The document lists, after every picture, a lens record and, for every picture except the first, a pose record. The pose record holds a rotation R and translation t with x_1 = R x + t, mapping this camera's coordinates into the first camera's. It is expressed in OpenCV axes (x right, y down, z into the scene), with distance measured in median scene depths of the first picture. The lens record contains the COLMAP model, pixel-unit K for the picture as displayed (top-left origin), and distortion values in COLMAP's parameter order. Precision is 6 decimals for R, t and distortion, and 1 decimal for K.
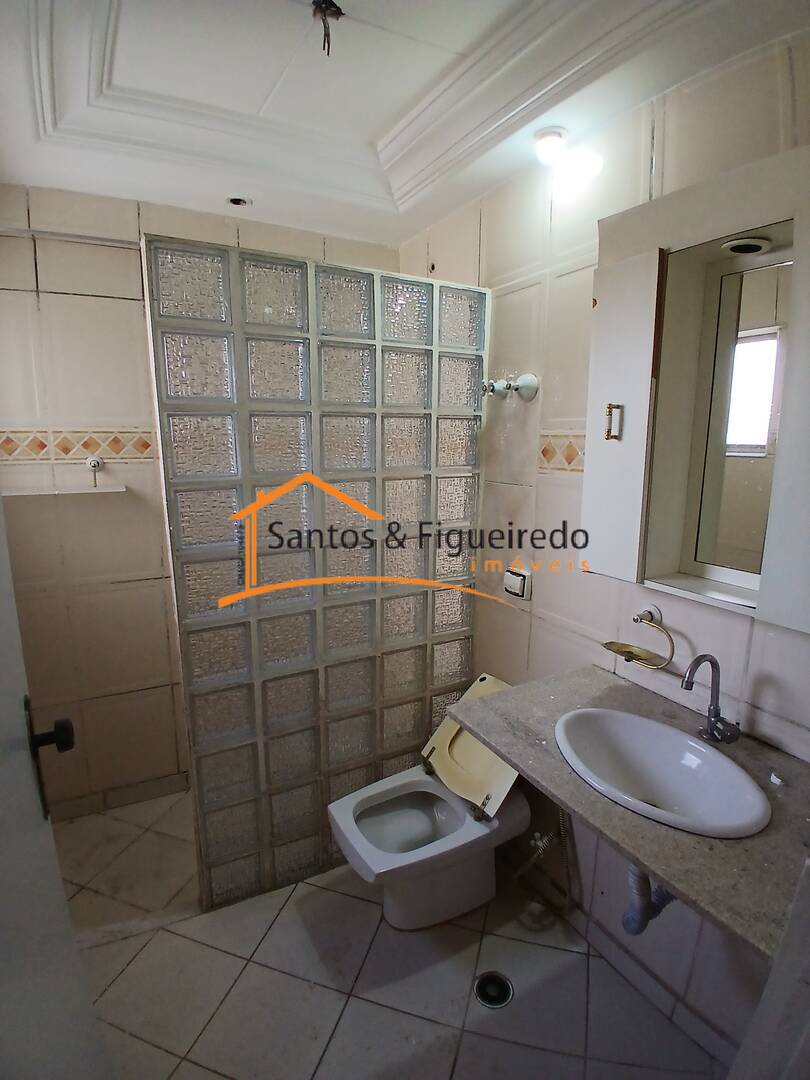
lens RADIAL K [[547.0, 0, 407.3], [0, 547.0, 540.2], [0, 0, 1]] dist [-0.001224, -0.045349]
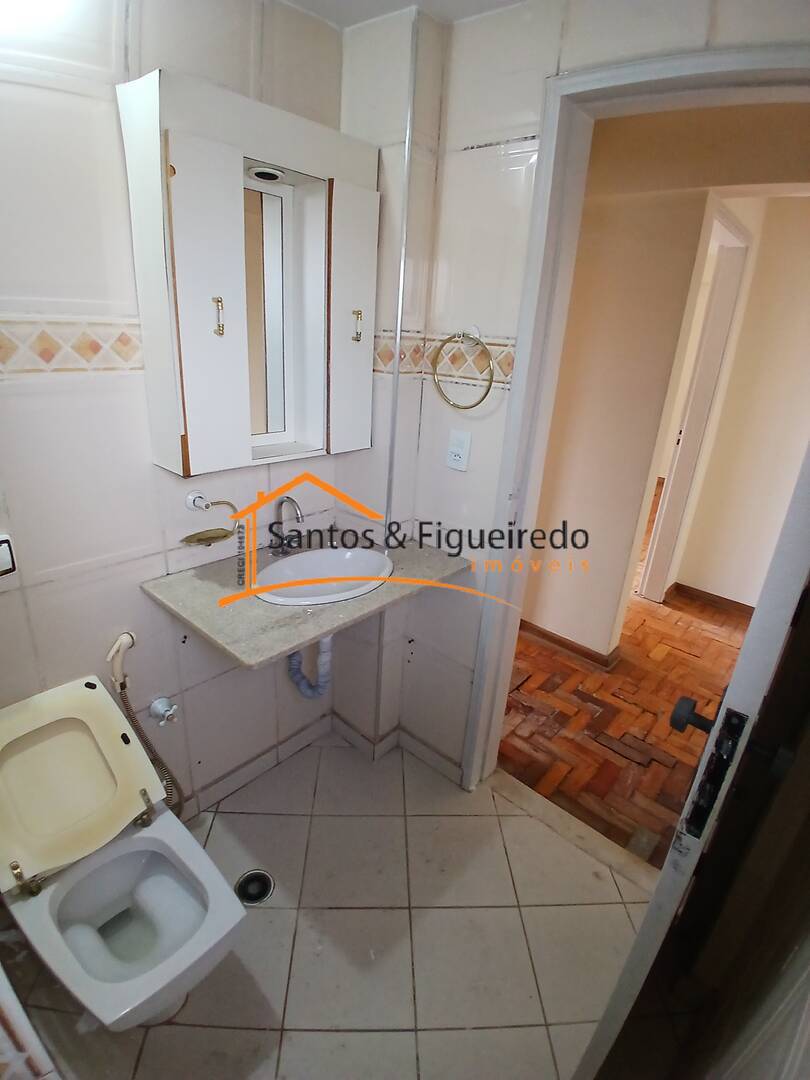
lens RADIAL K [[547.0, 0, 407.3], [0, 547.0, 540.2], [0, 0, 1]] dist [-0.001224, -0.045349]
pose [[-0.332316, -0.375419, 0.865232, -0.581085], [0.112284, 0.895097, 0.431502, -0.184963], [-0.936460, 0.240547, -0.255302, 0.798247]]
